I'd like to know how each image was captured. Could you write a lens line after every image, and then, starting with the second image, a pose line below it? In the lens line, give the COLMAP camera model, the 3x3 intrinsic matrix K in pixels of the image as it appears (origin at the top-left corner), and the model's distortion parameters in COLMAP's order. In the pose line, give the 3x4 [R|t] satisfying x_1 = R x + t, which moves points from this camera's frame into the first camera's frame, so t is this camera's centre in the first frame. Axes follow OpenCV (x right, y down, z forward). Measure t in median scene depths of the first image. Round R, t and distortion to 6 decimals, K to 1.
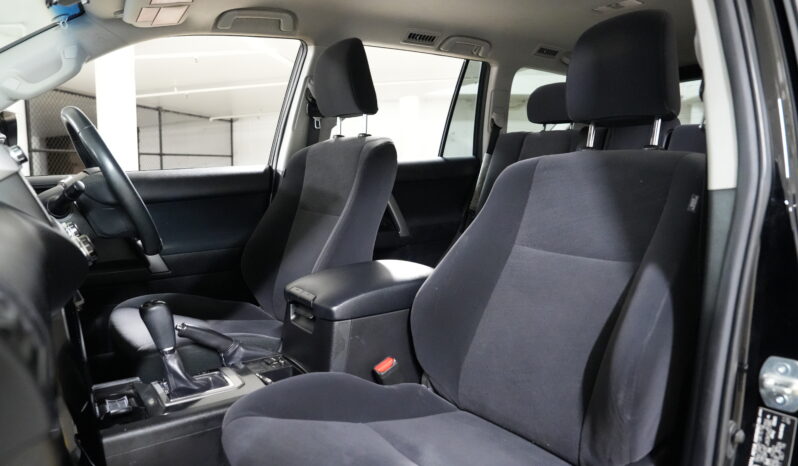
lens RADIAL K [[544.3, 0, 400.0], [0, 544.3, 230.1], [0, 0, 1]] dist [-0.108644, 0.073616]
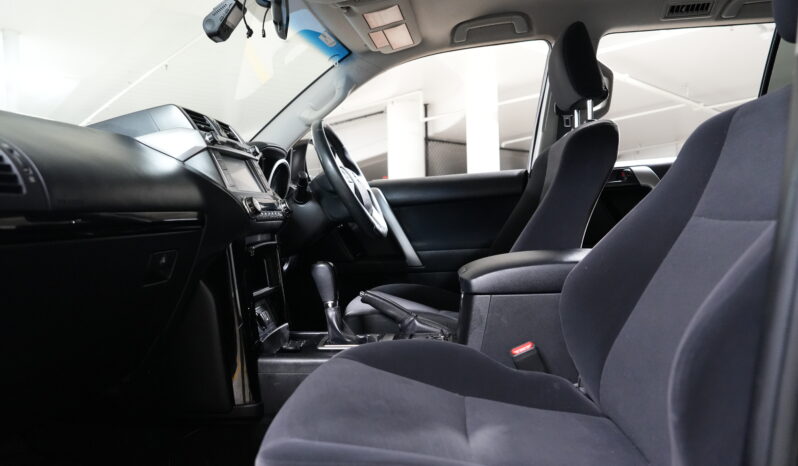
lens RADIAL K [[544.3, 0, 404.8], [0, 544.3, 230.0], [0, 0, 1]] dist [-0.108644, 0.073616]
pose [[0.747630, -0.016216, -0.663918, 0.361439], [-0.045856, 0.996055, -0.075967, 0.110601], [0.662531, 0.087240, 0.743937, 0.157022]]
